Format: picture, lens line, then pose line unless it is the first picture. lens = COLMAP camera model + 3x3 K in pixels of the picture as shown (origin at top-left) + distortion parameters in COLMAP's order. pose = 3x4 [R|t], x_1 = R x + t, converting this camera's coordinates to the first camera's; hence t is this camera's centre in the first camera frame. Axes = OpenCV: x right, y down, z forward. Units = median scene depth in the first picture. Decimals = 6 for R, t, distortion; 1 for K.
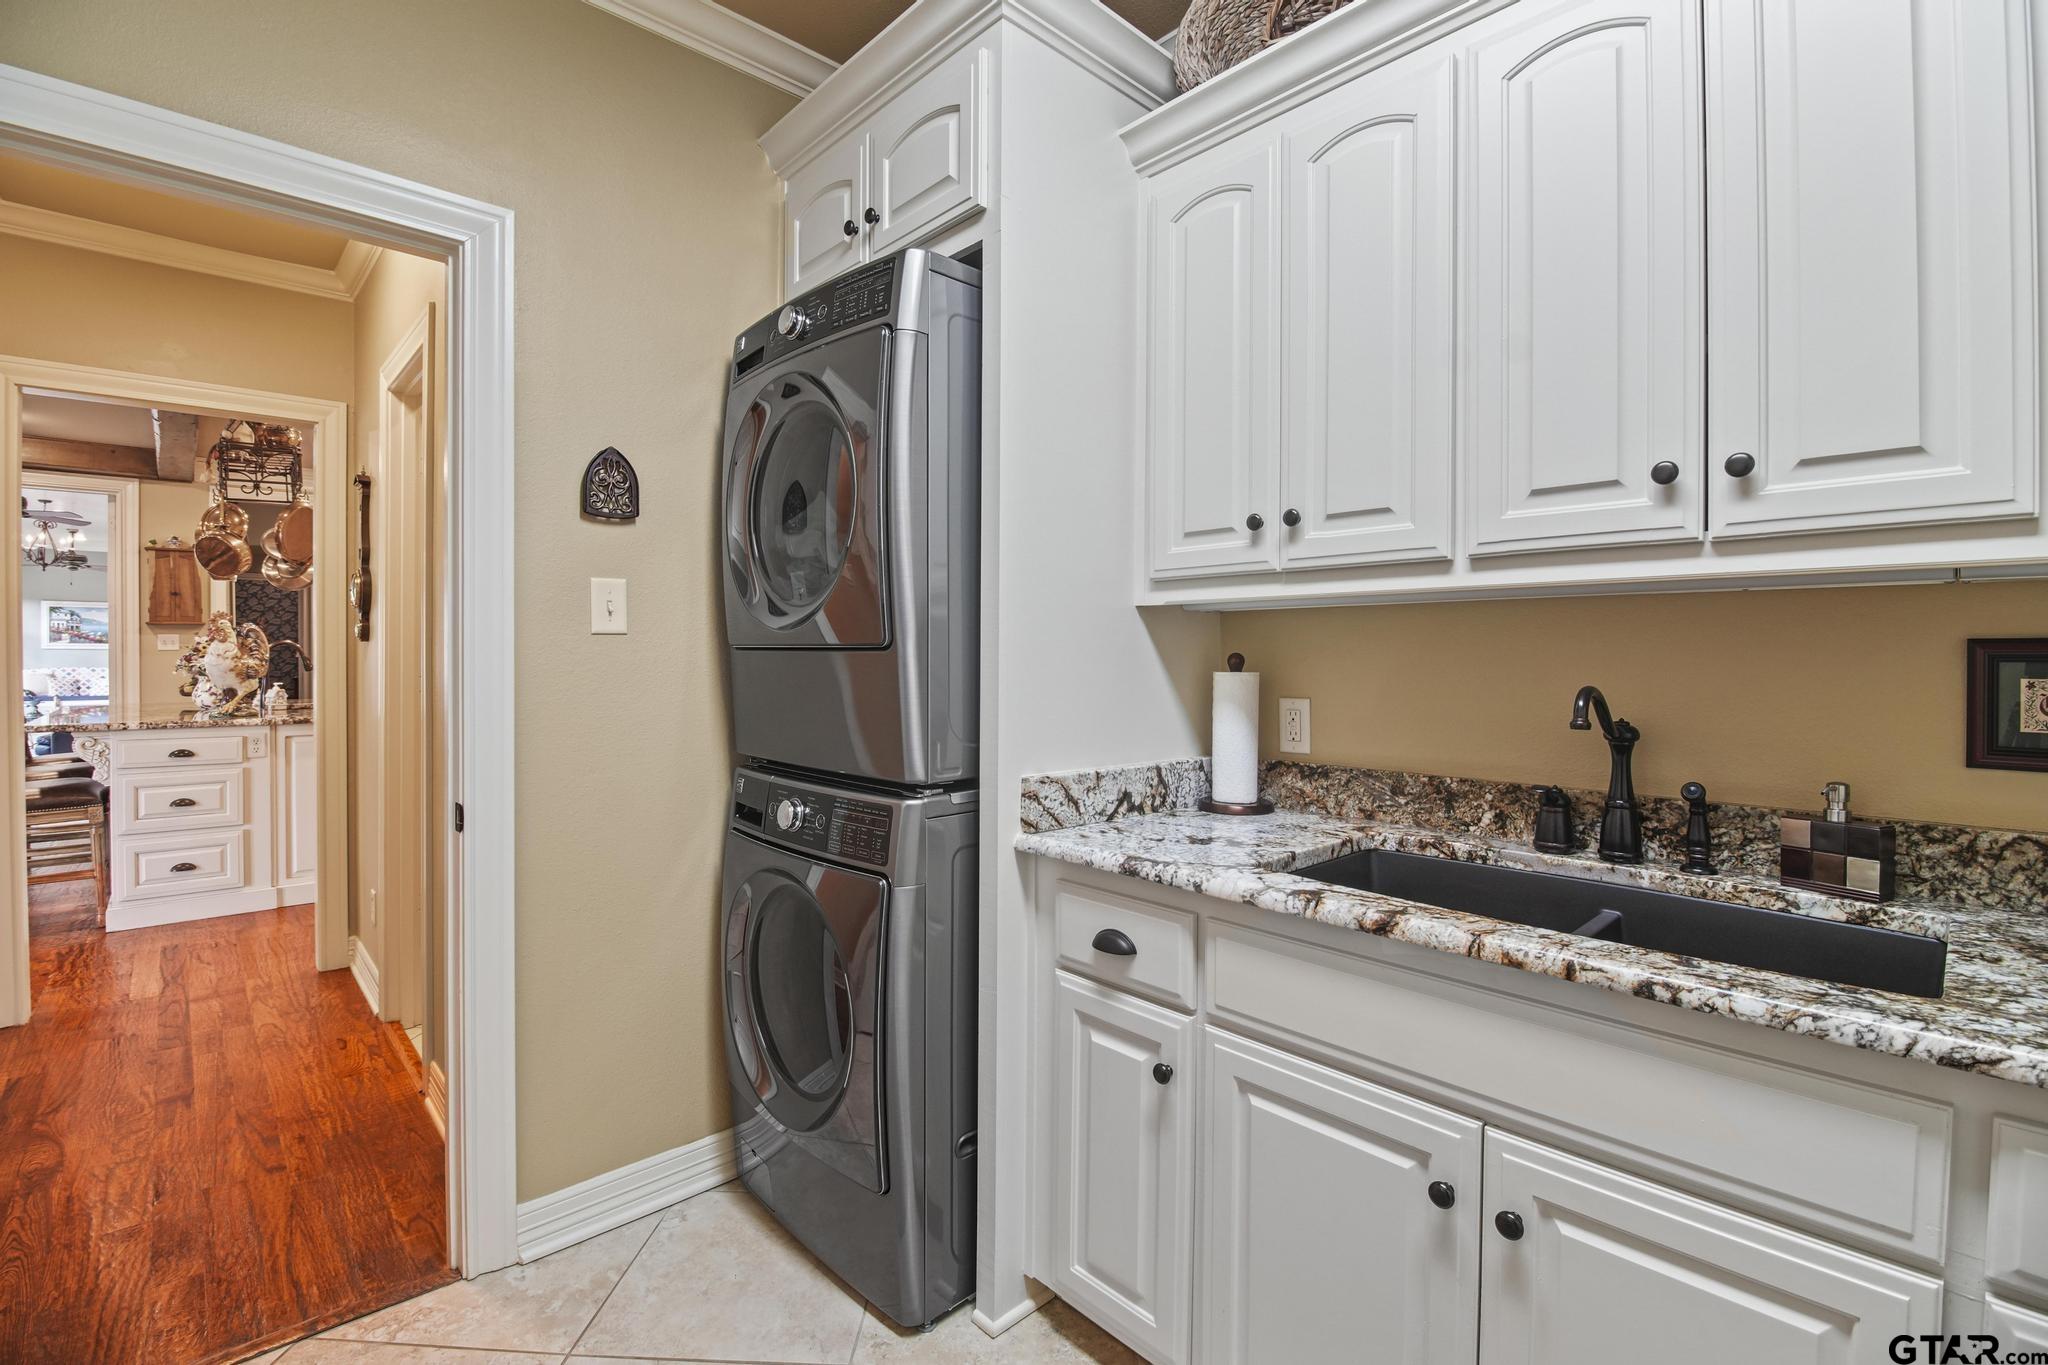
lens RADIAL K [[920.2, 0, 1027.0], [0, 920.2, 674.0], [0, 0, 1]] dist [-0.014921, -0.001294]
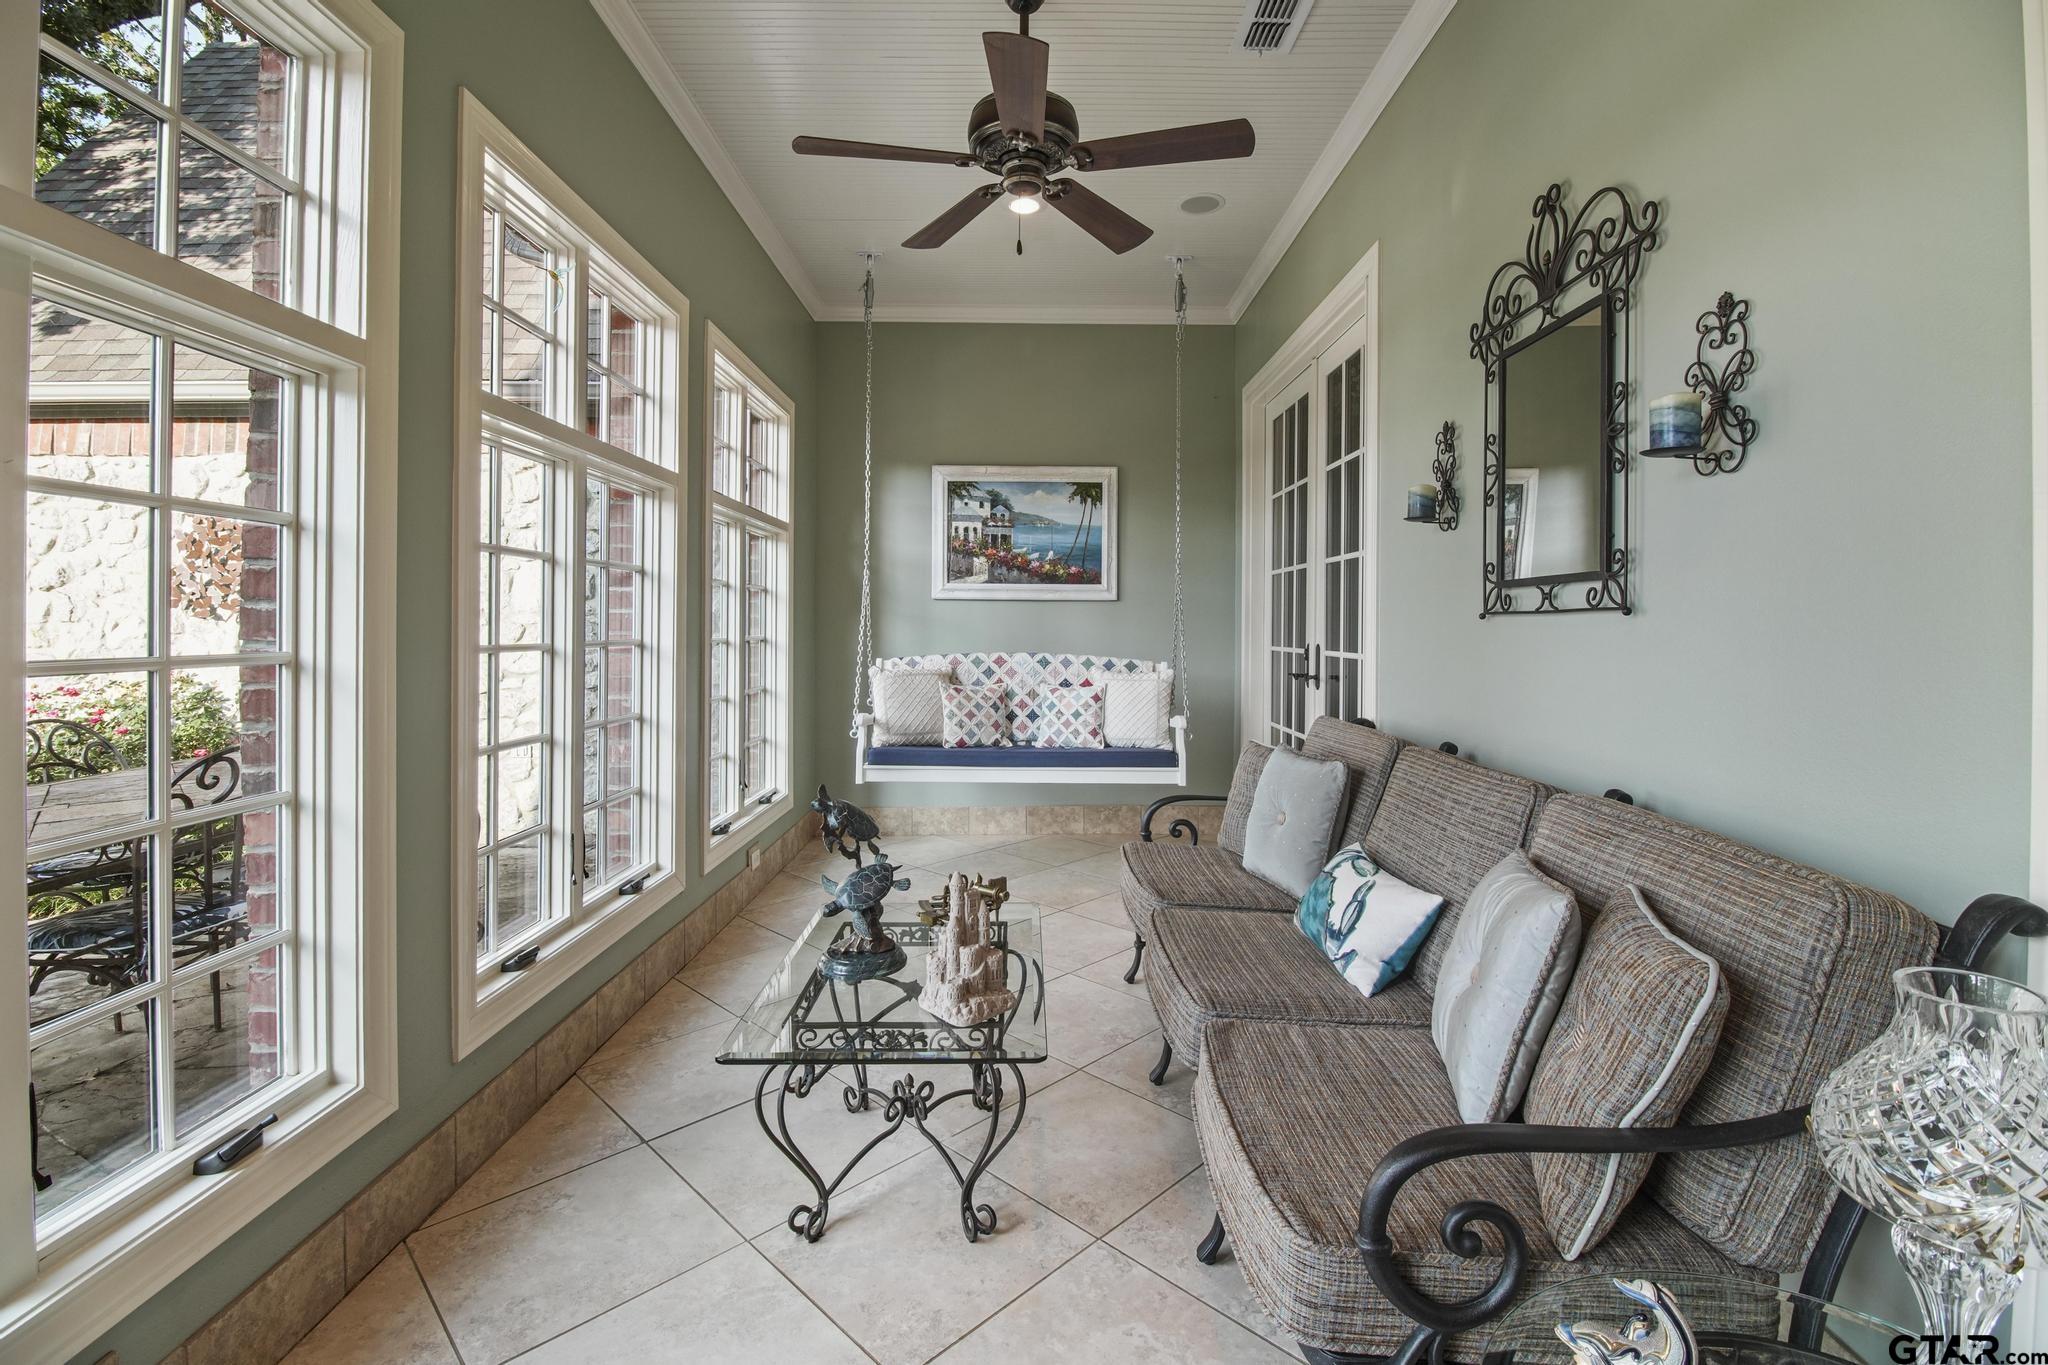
lens RADIAL K [[920.2, 0, 1021.9], [0, 920.2, 681.3], [0, 0, 1]] dist [-0.014921, -0.001294]
pose [[0.736248, 0.006379, -0.676682, -0.818168], [-0.014535, 0.999874, -0.006389, 0.004901], [0.676556, 0.014539, 0.736248, 0.755622]]
